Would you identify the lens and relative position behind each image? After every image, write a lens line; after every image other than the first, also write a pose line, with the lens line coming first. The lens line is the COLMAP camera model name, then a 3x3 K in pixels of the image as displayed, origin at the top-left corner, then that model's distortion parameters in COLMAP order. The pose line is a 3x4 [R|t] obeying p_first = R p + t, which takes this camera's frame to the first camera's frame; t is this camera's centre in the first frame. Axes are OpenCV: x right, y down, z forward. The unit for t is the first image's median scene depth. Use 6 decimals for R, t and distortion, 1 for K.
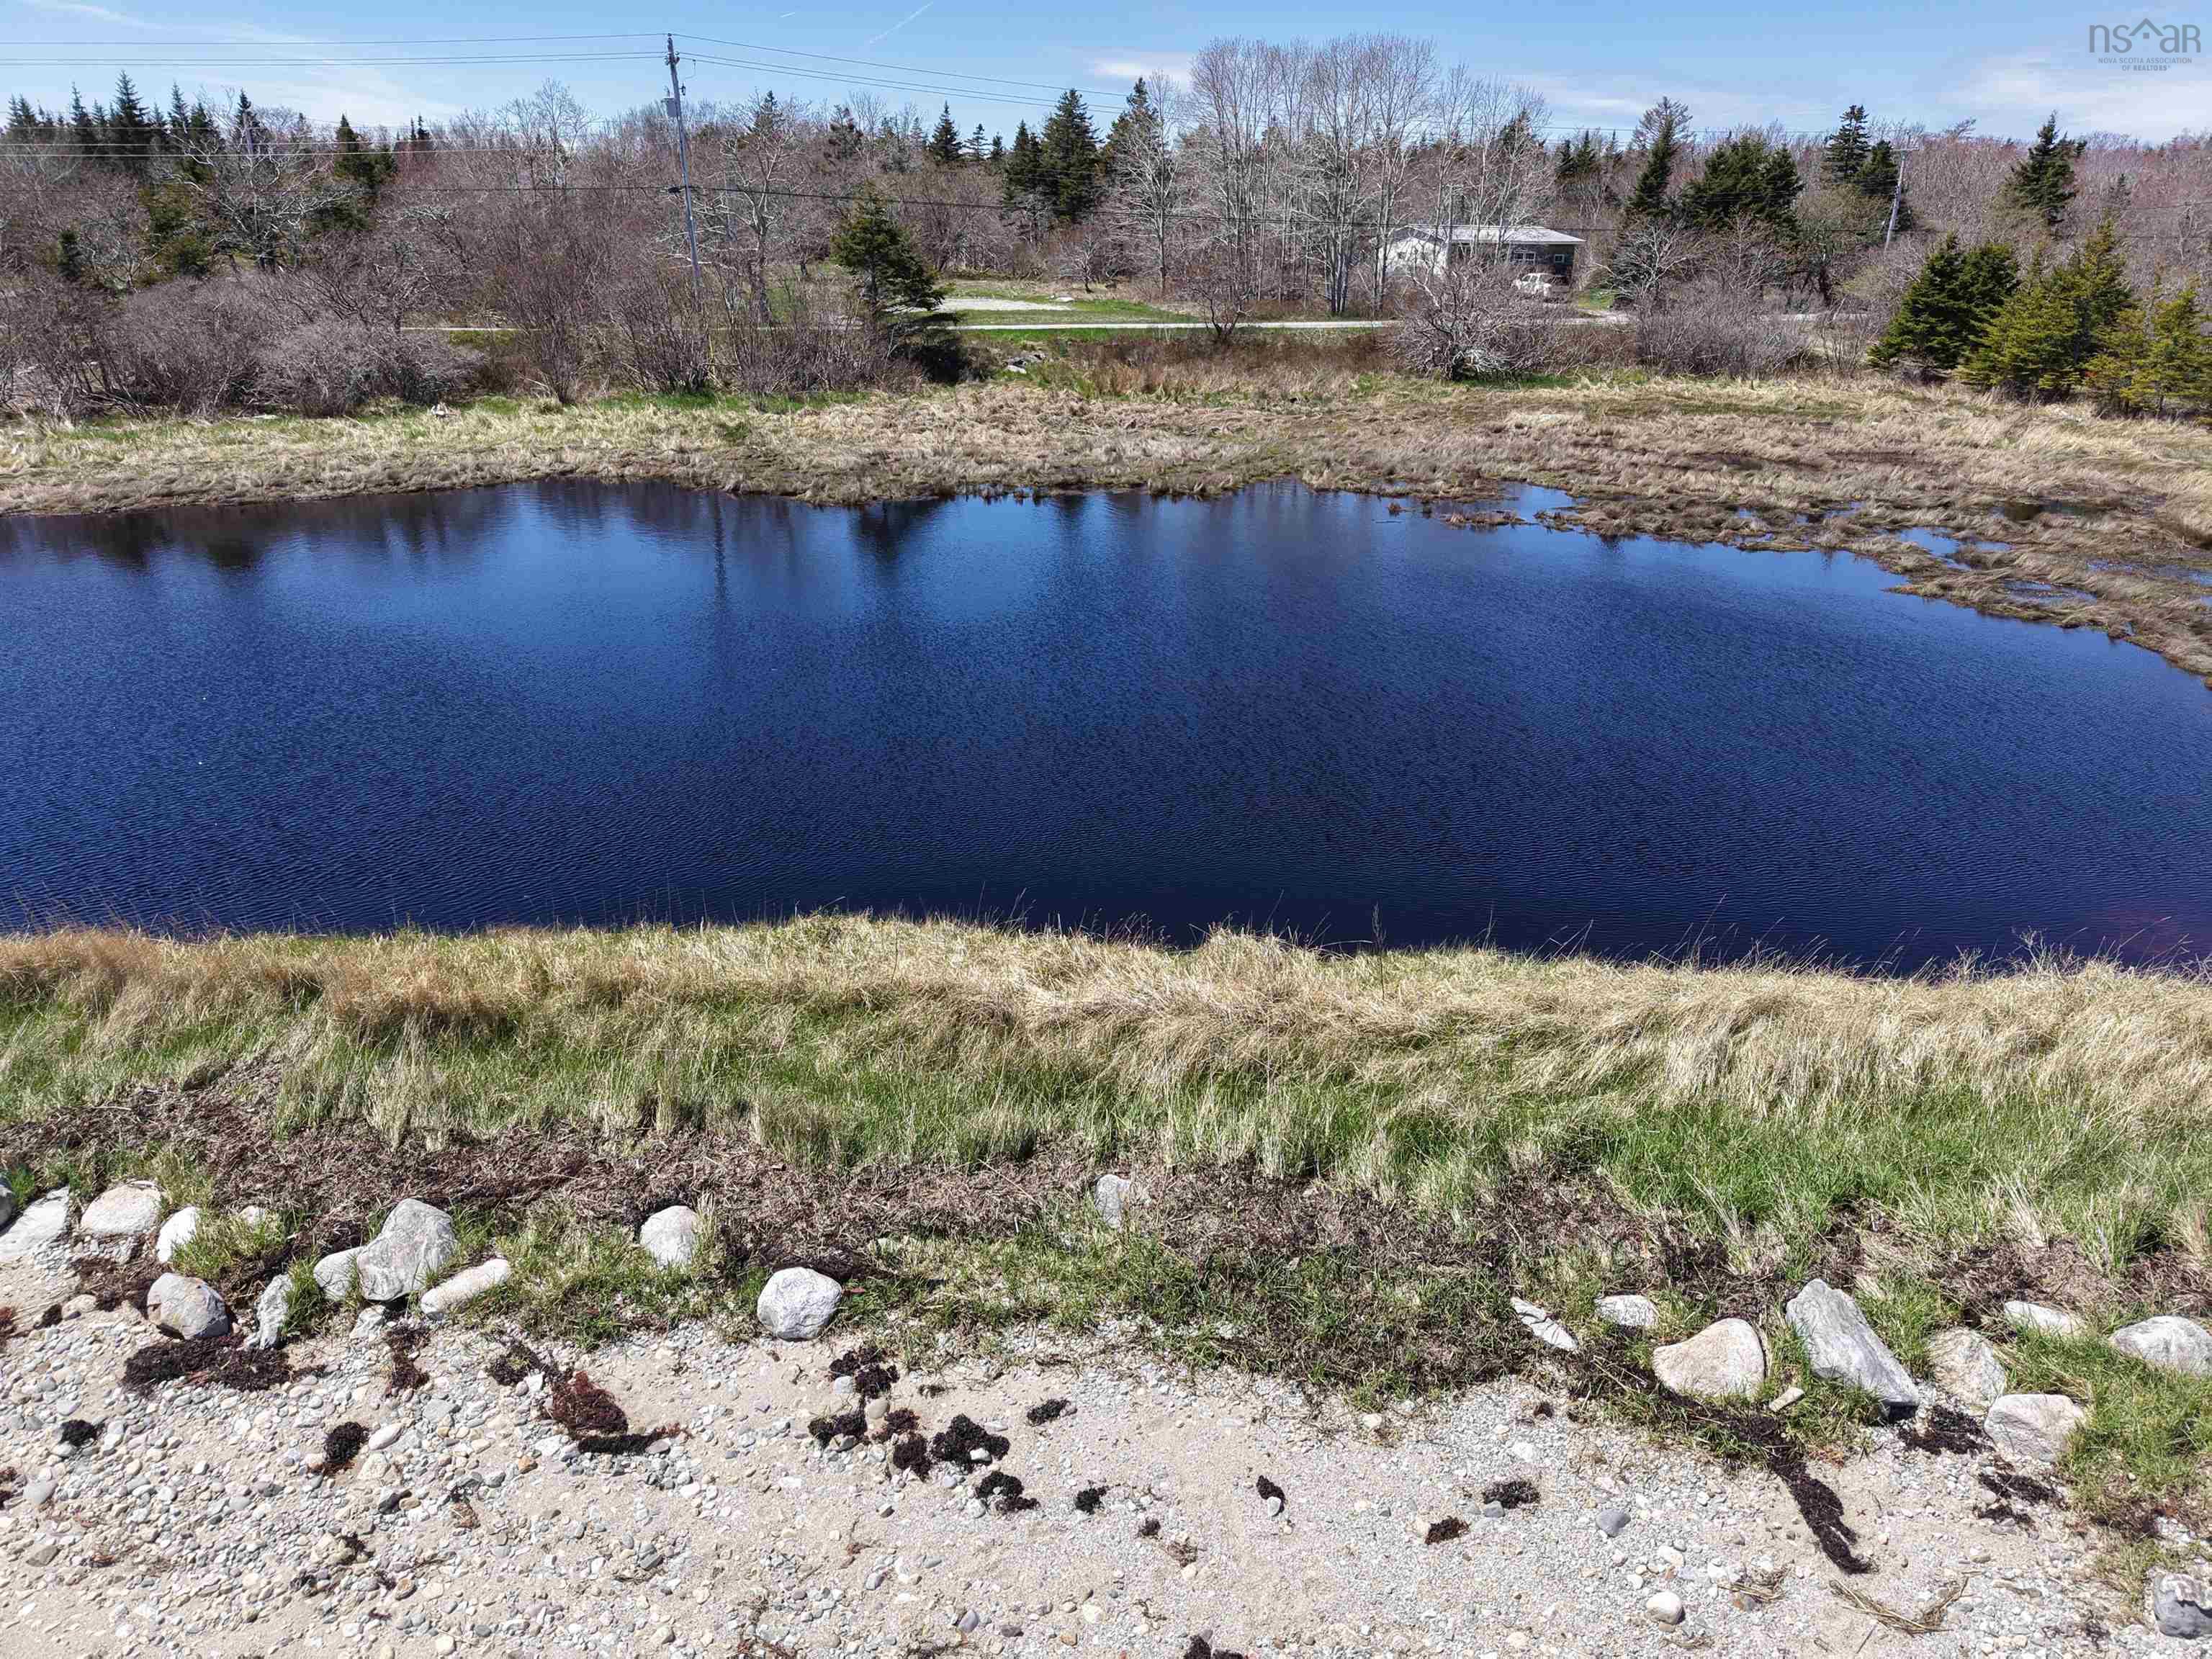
lens RADIAL K [[1459.0, 0, 1105.2], [0, 1459.0, 821.0], [0, 0, 1]] dist [0.029175, -0.048264]
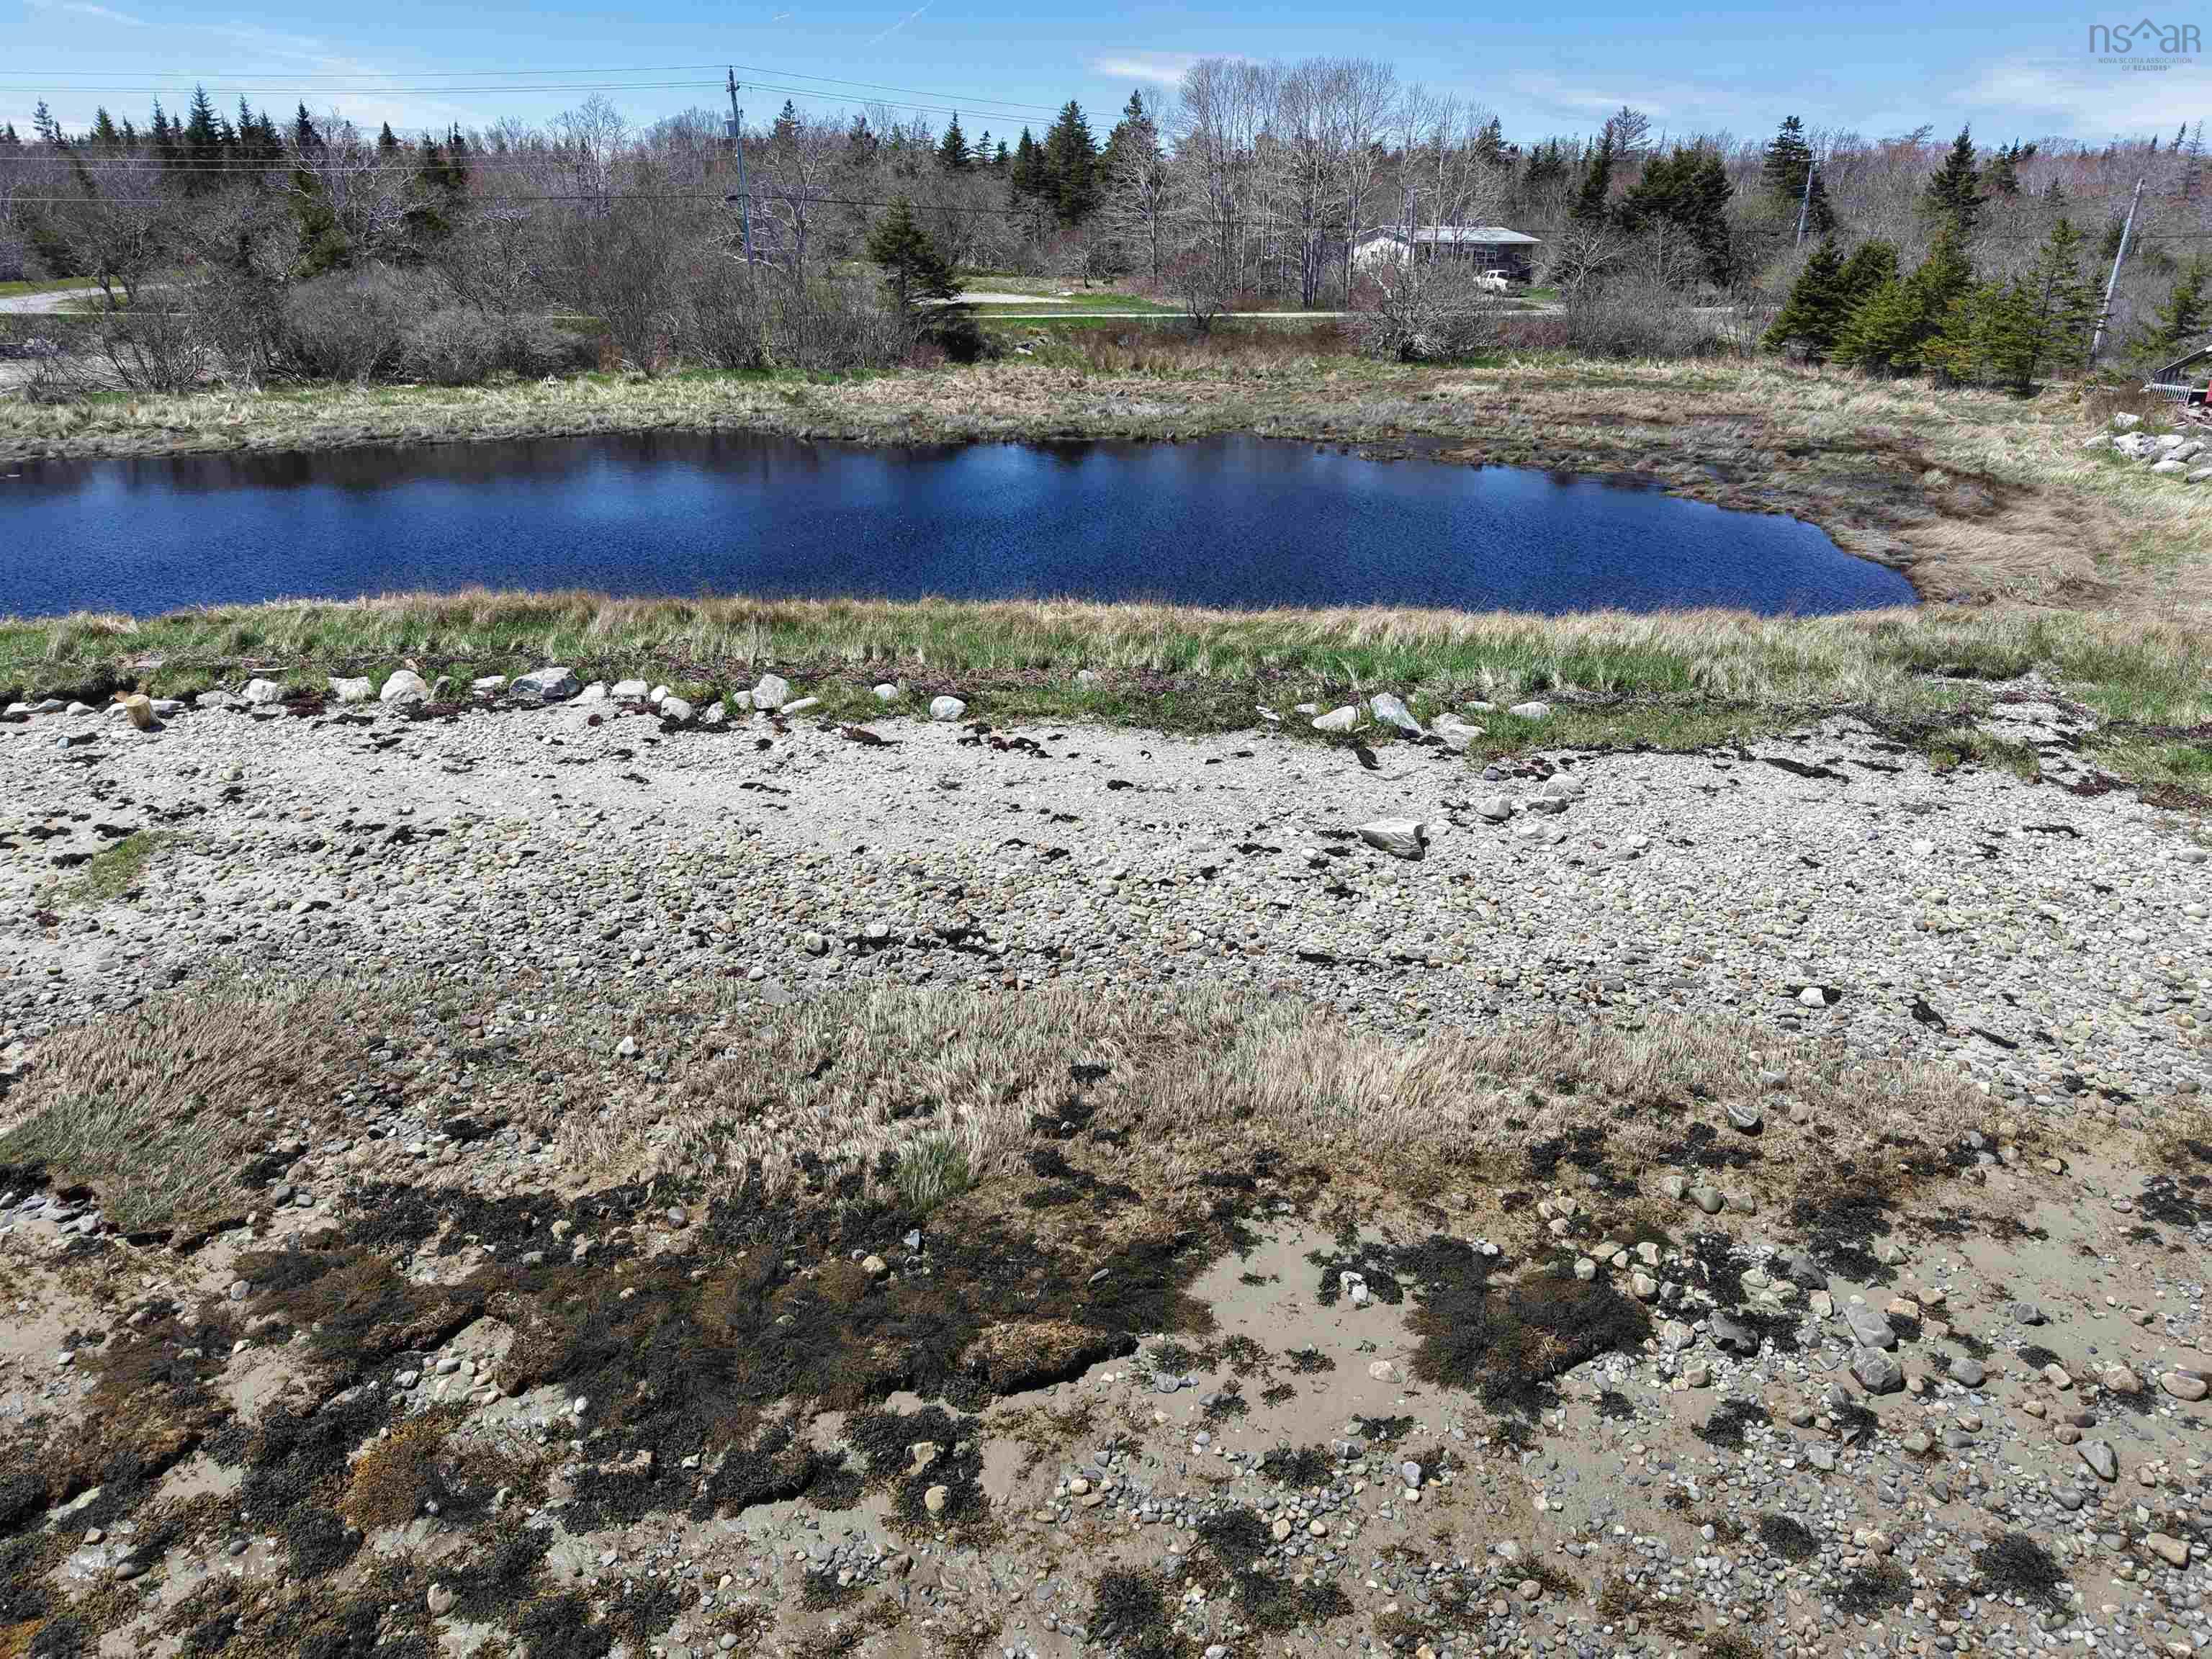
lens RADIAL K [[1518.4, 0, 1106.0], [0, 1518.4, 829.5], [0, 0, 1]] dist [0.031980, -0.062704]
pose [[0.999999, 0.000359, -0.001519, 0.007325], [-0.000371, 0.999970, -0.007720, 0.089326], [0.001516, 0.007720, 0.999969, -0.229865]]
